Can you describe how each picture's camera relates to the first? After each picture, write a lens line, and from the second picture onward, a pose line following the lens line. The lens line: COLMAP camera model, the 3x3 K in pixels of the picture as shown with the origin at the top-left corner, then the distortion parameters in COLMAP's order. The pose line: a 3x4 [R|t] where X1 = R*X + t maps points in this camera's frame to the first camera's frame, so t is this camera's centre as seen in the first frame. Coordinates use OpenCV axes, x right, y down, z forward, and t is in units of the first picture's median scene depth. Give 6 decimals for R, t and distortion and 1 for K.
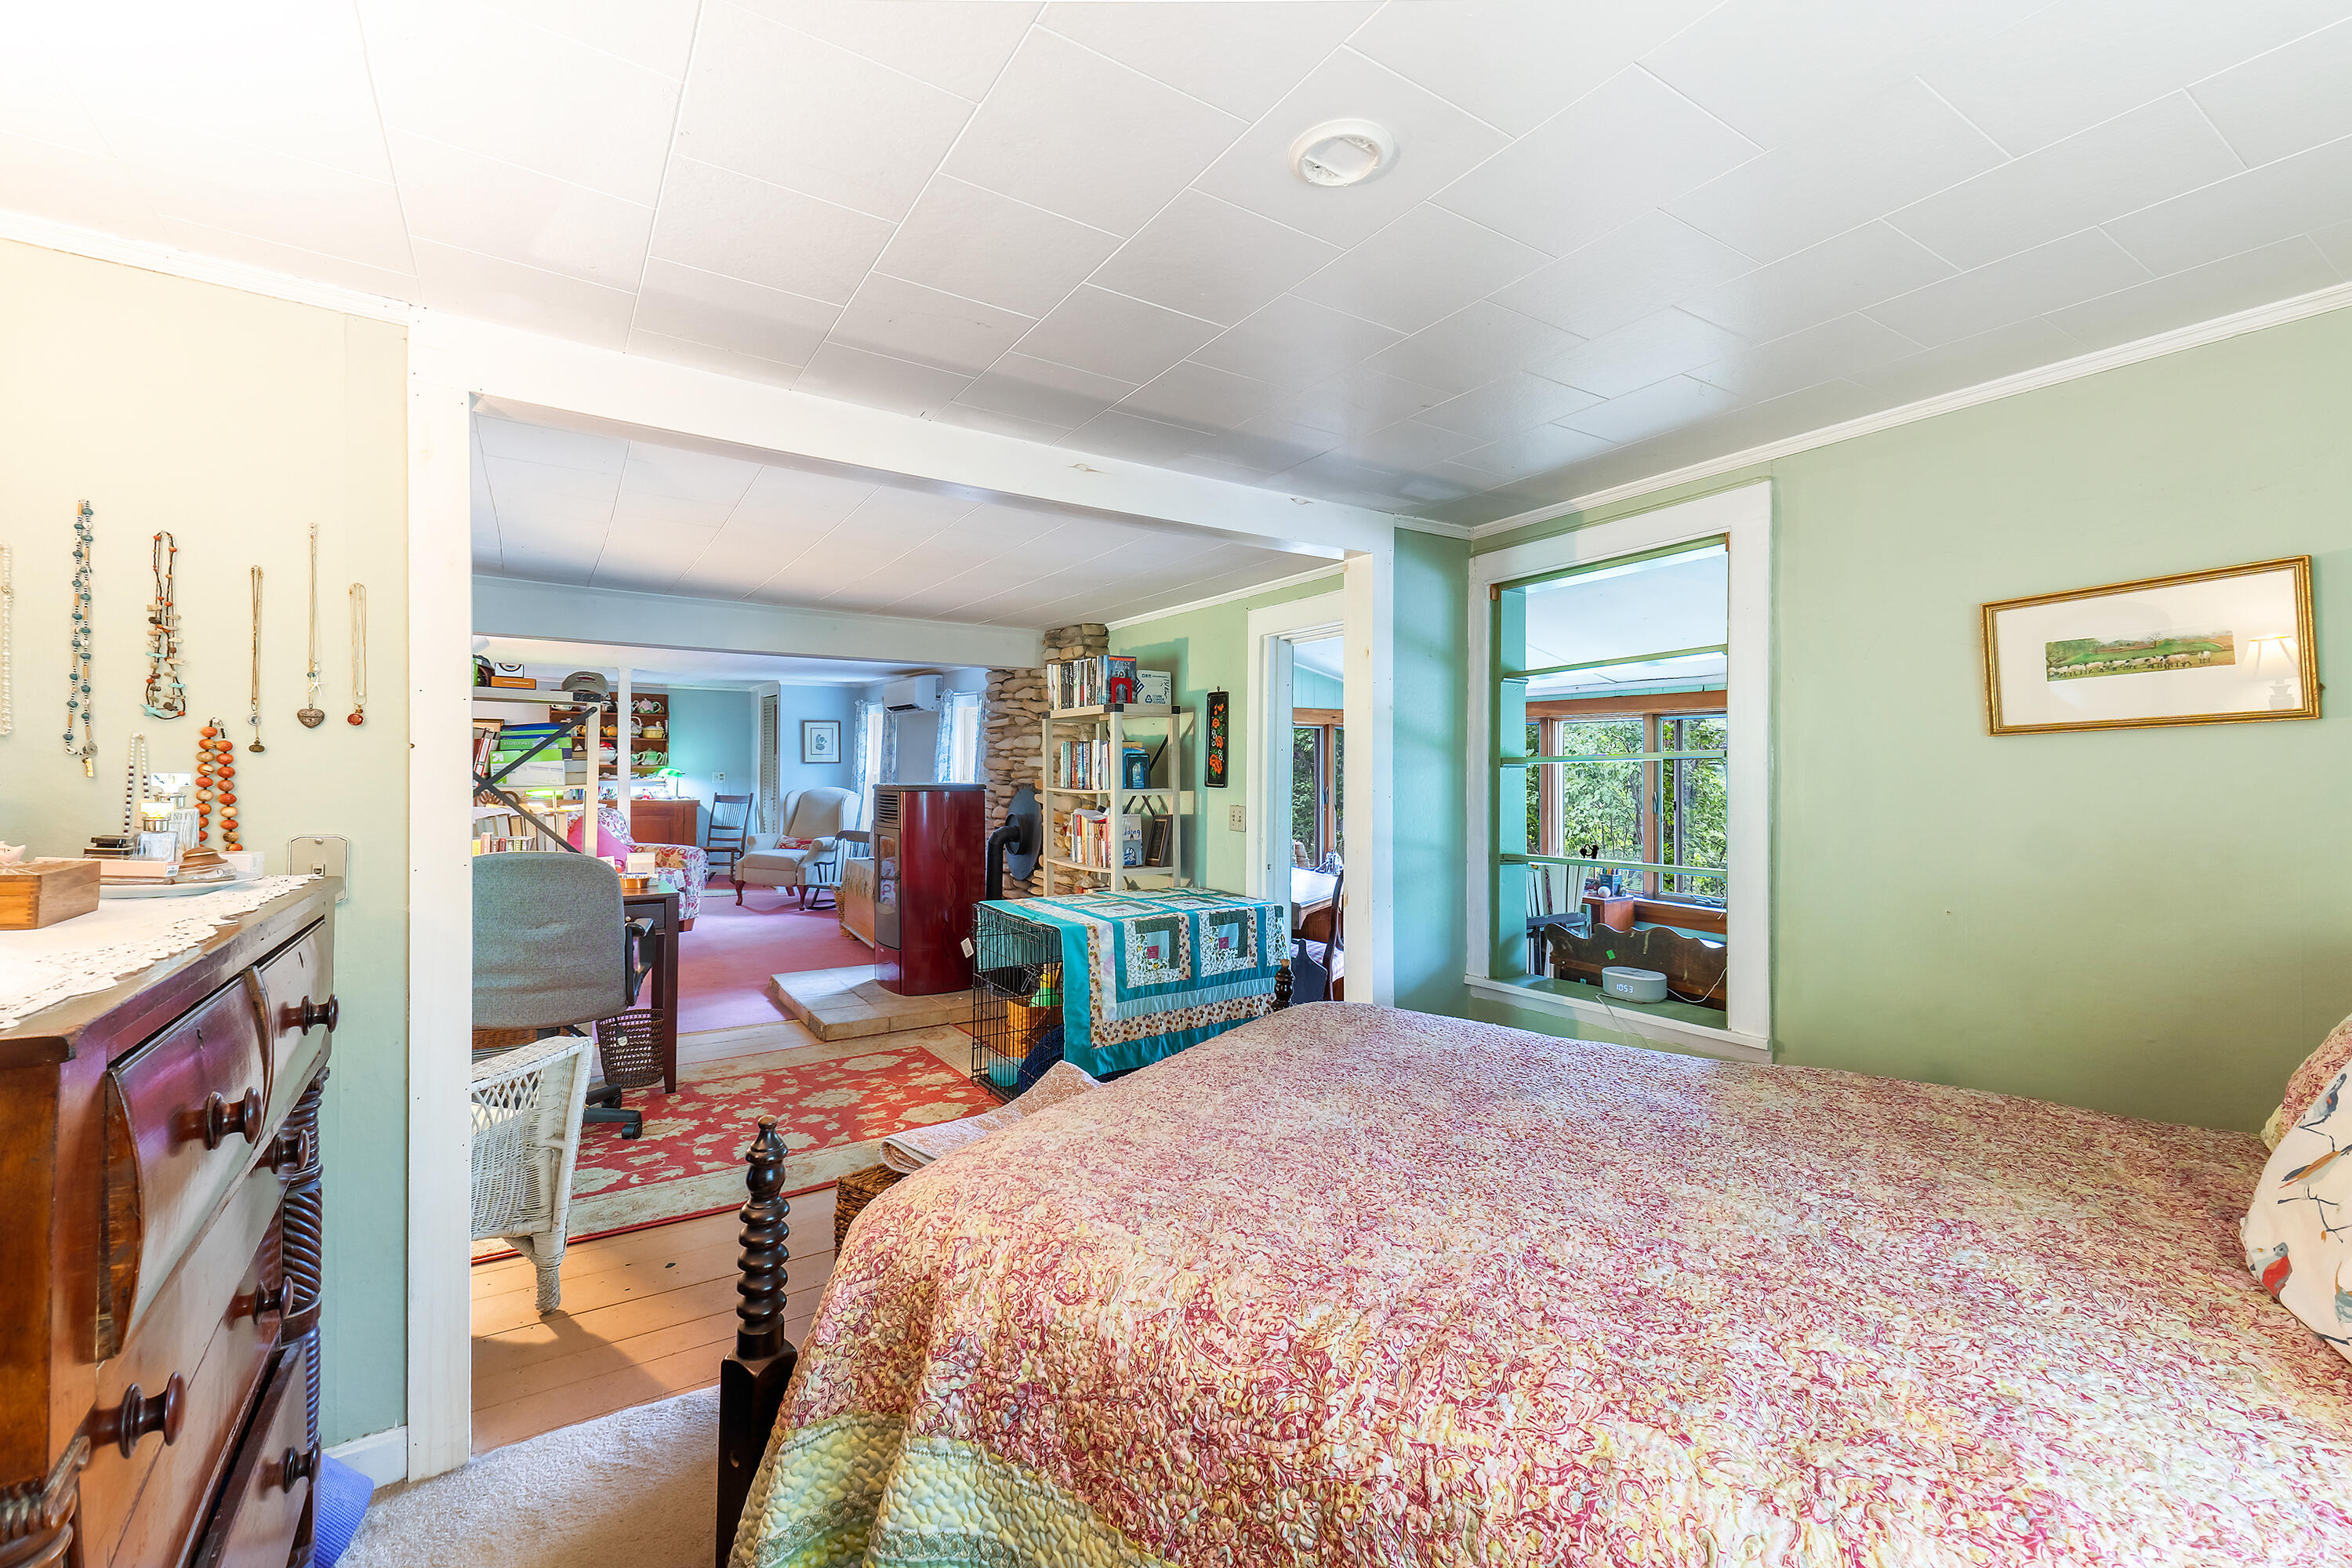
lens RADIAL K [[1000.2, 0, 1176.0], [0, 1000.2, 784.0], [0, 0, 1]] dist [-0.000091, -0.000014]
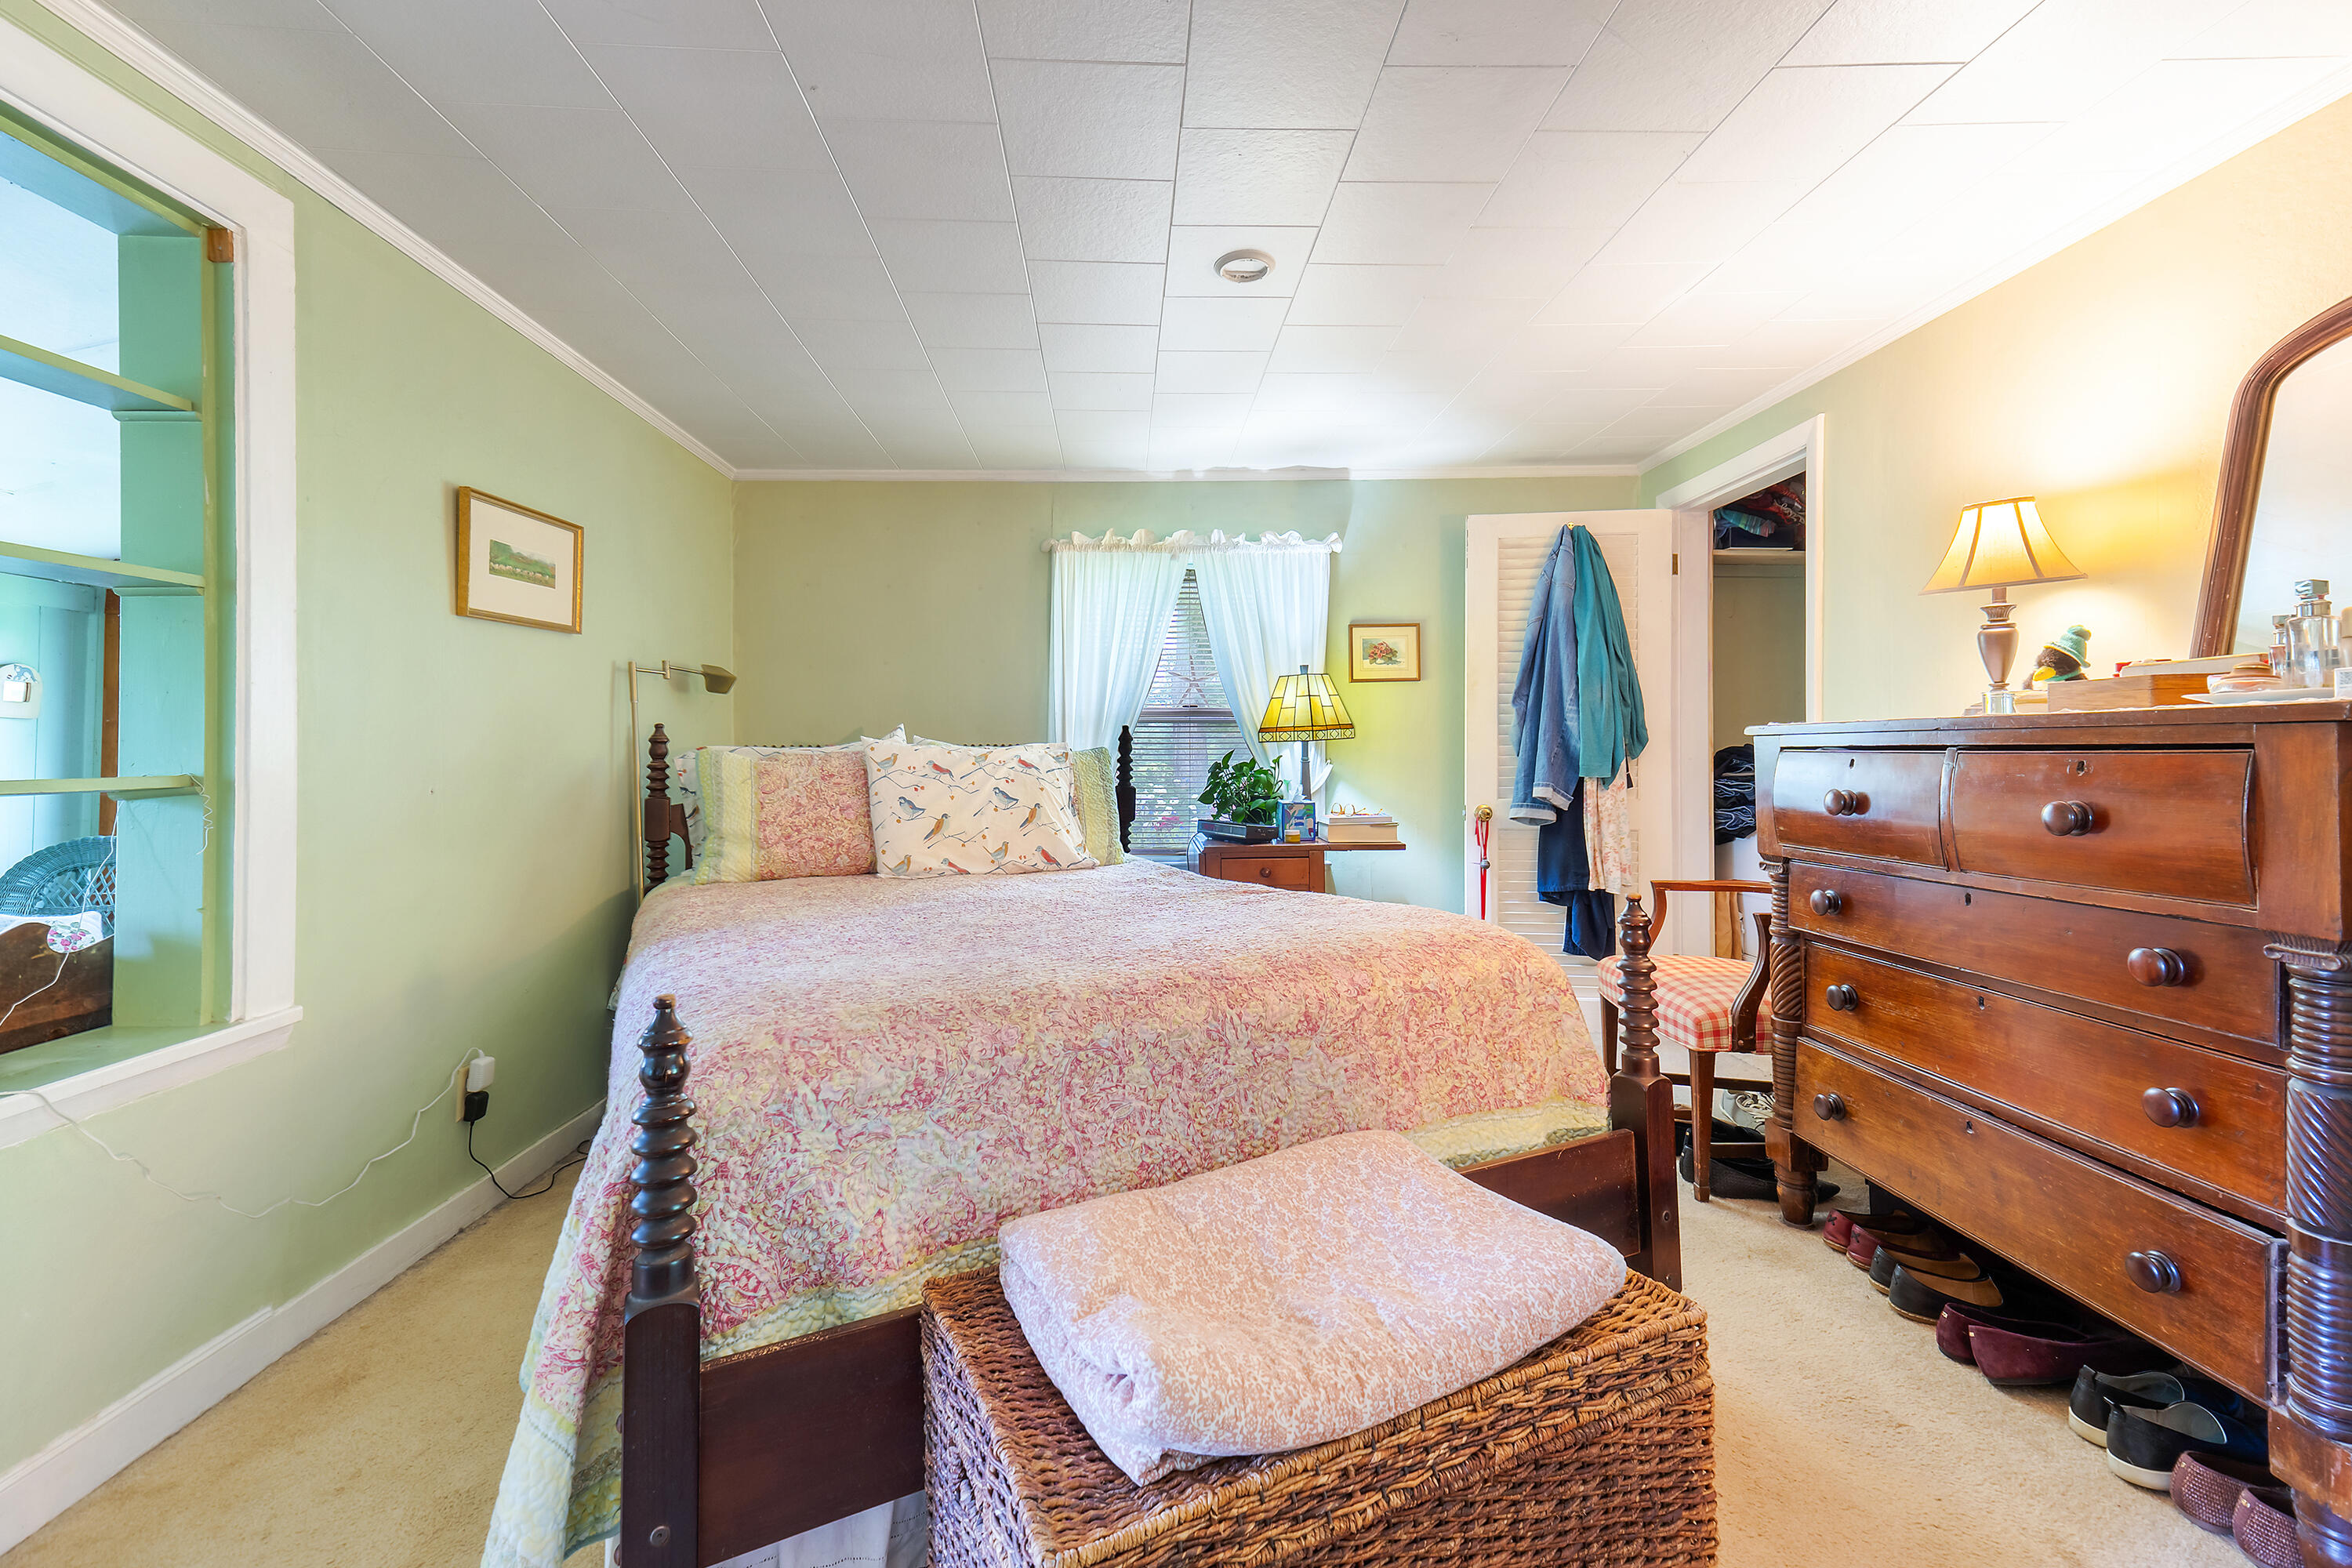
lens RADIAL K [[1012.1, 0, 1176.8], [0, 1012.1, 755.1], [0, 0, 1]] dist [0.000449, 0.000178]
pose [[-0.842221, -0.010440, 0.539031, -0.364273], [-0.009669, 0.999944, 0.004260, 0.084060], [-0.539045, -0.001624, -0.842275, 1.550494]]
